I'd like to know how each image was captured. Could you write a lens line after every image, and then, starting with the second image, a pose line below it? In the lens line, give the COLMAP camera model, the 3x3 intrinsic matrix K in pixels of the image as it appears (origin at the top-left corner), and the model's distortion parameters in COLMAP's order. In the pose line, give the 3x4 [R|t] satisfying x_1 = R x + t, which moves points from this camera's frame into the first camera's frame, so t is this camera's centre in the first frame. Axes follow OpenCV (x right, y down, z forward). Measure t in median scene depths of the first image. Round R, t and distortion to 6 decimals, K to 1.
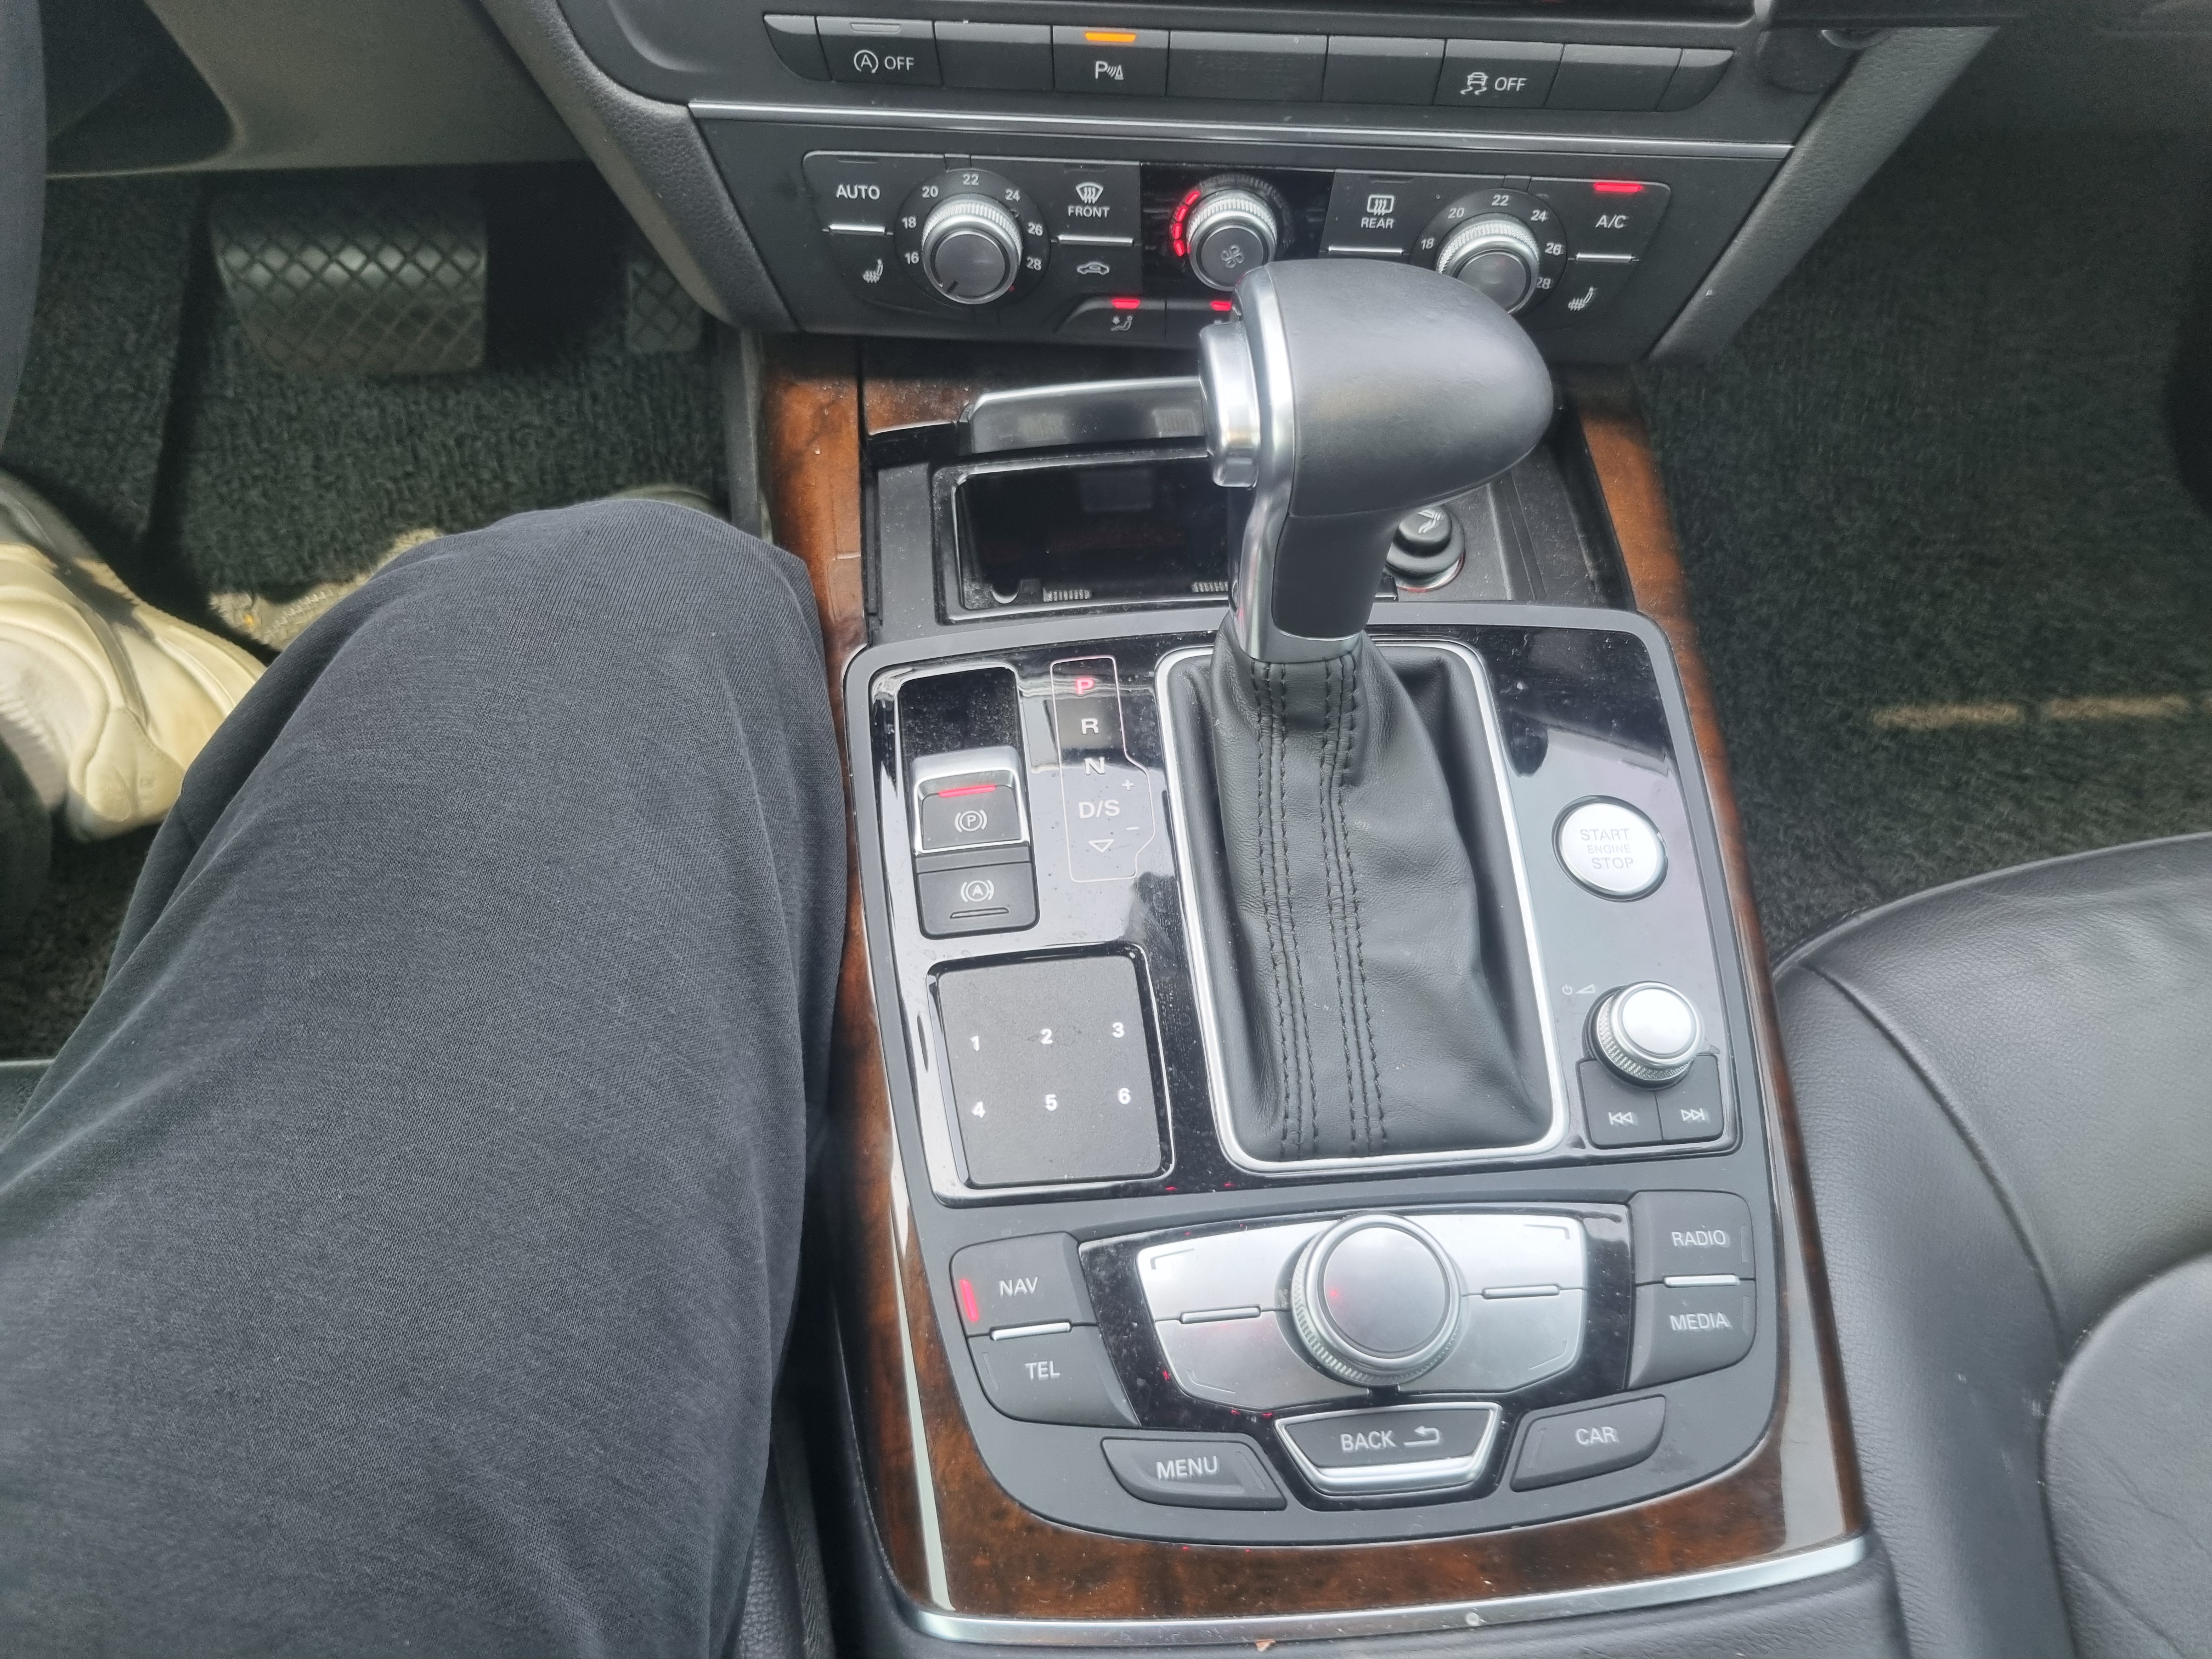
lens RADIAL K [[1656.8, 0, 1093.9], [0, 1656.8, 838.4], [0, 0, 1]] dist [0.039242, -0.027228]
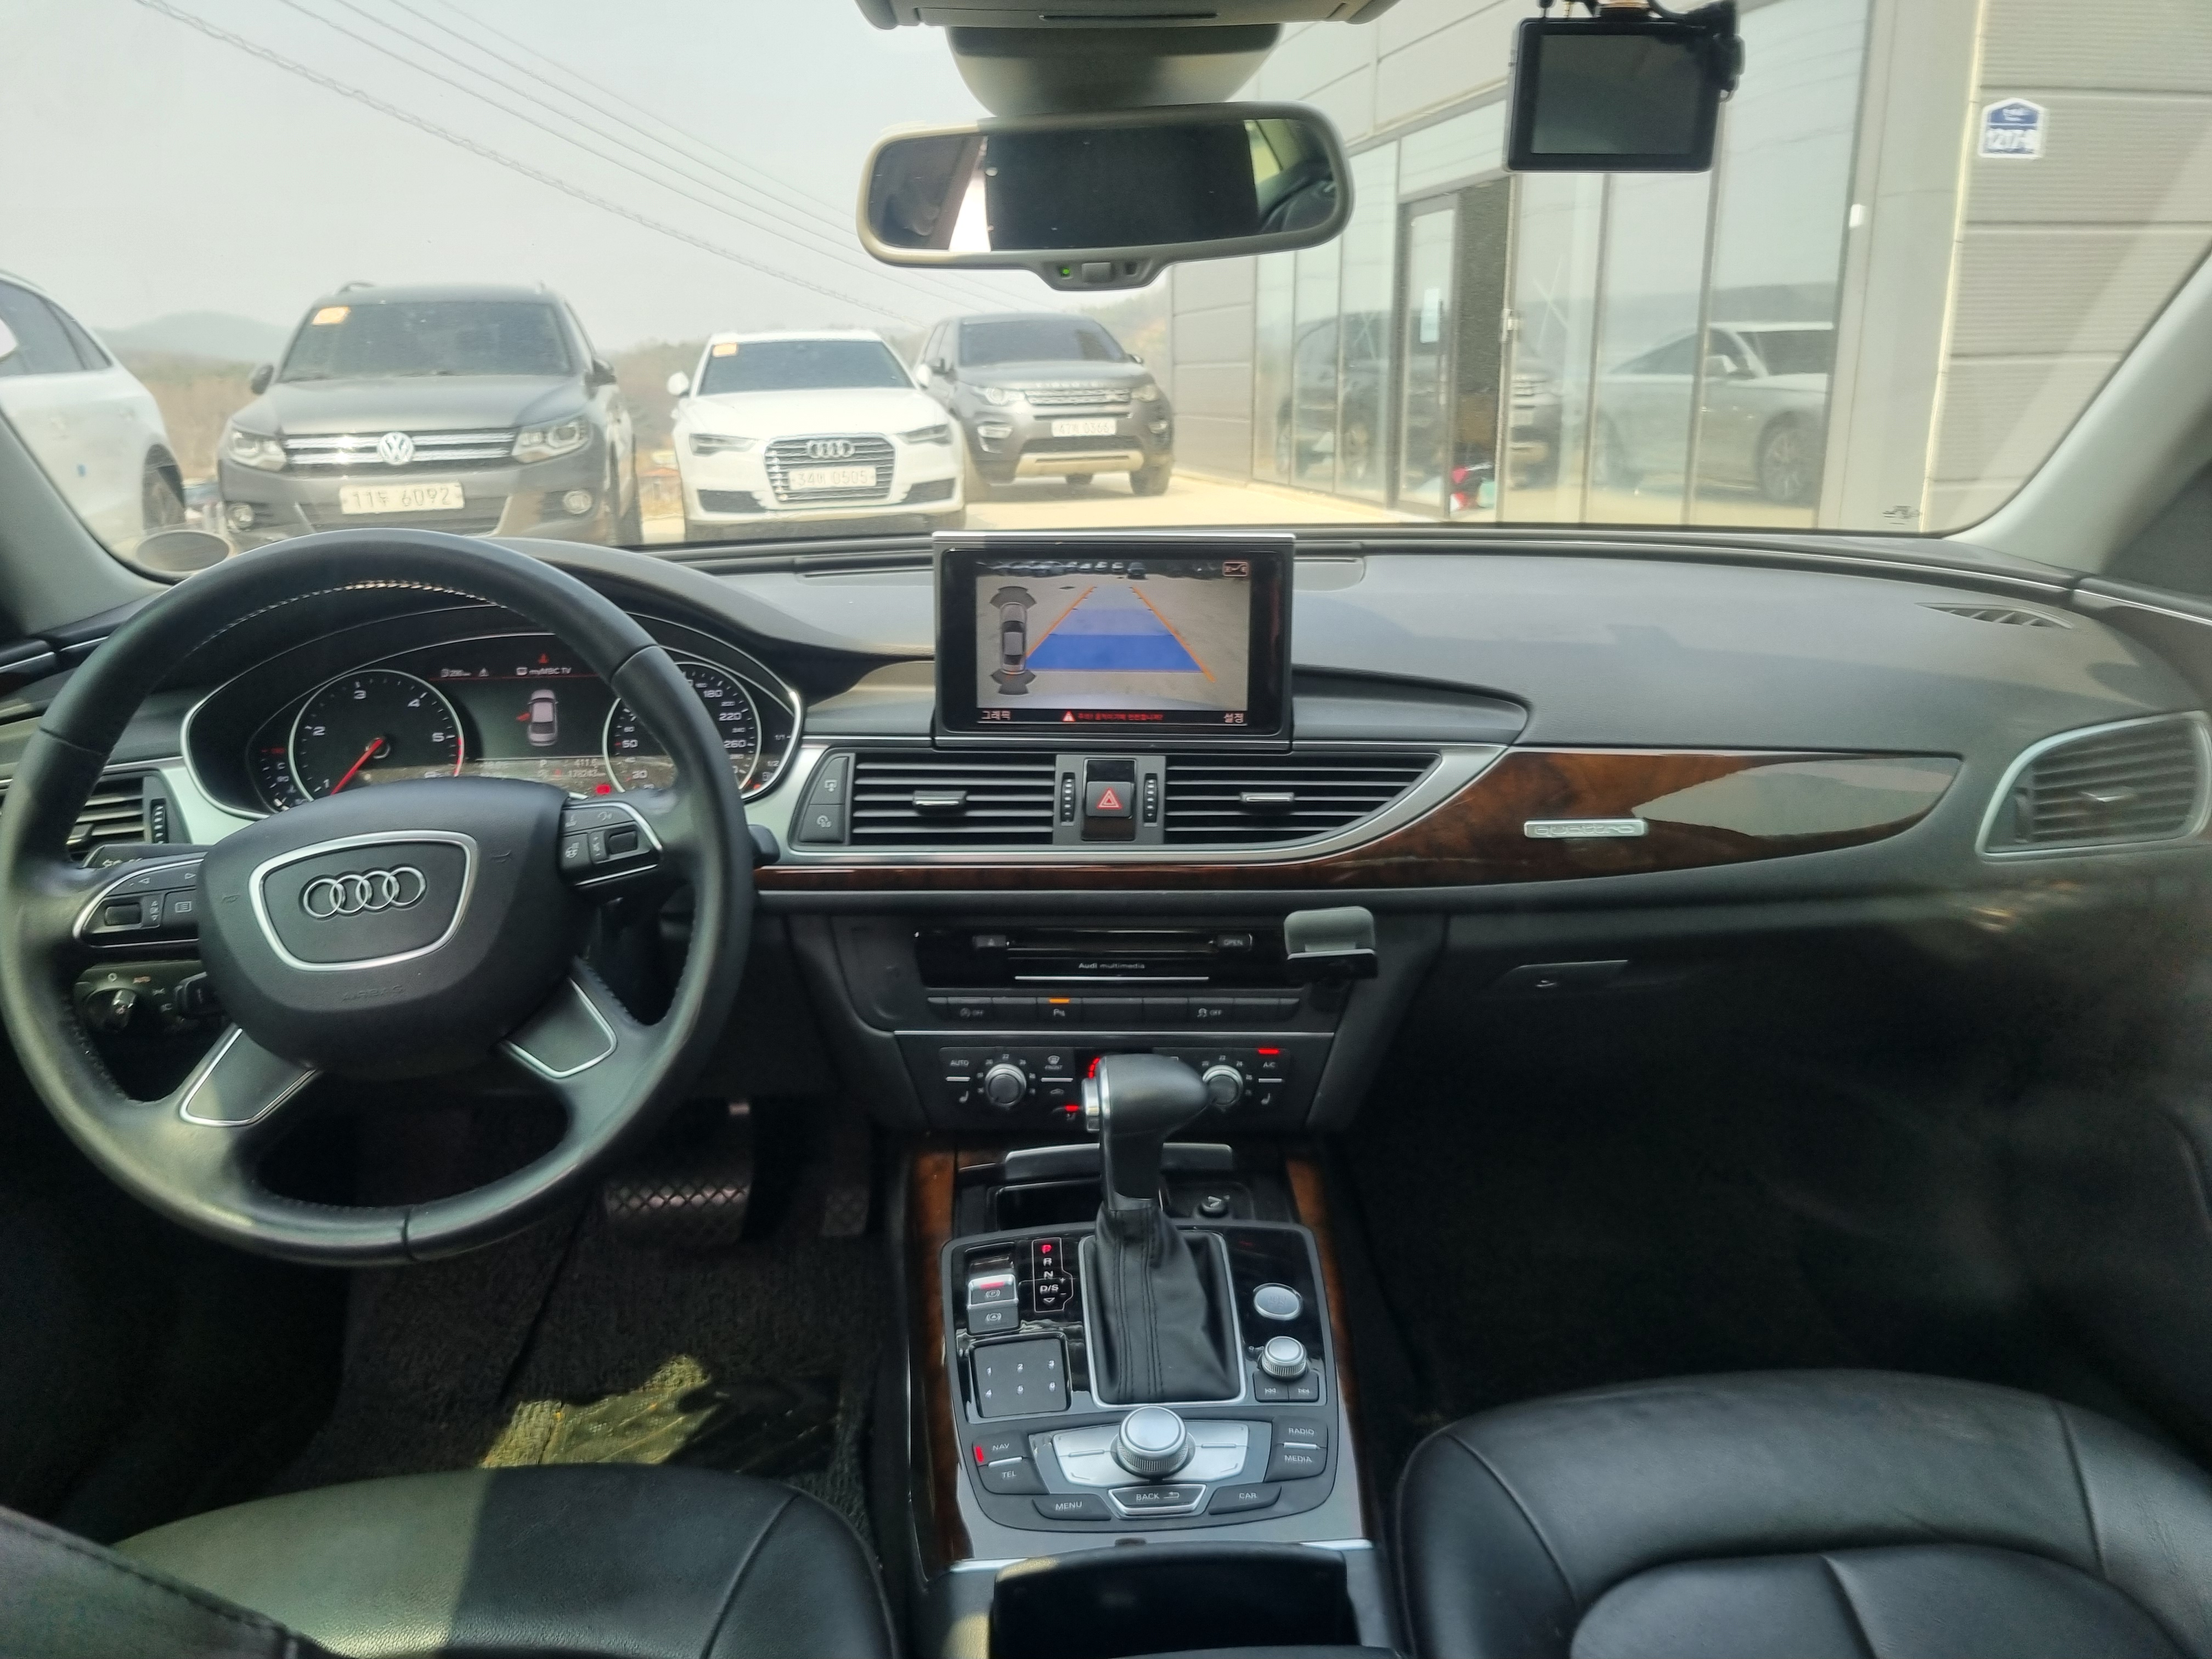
lens RADIAL K [[1656.8, 0, 1116.9], [0, 1656.8, 843.6], [0, 0, 1]] dist [0.039242, -0.027228]
pose [[0.998615, -0.035052, -0.039245, 0.196491], [0.003723, 0.791020, -0.611779, 0.850044], [0.052488, 0.610785, 0.790055, -1.111138]]
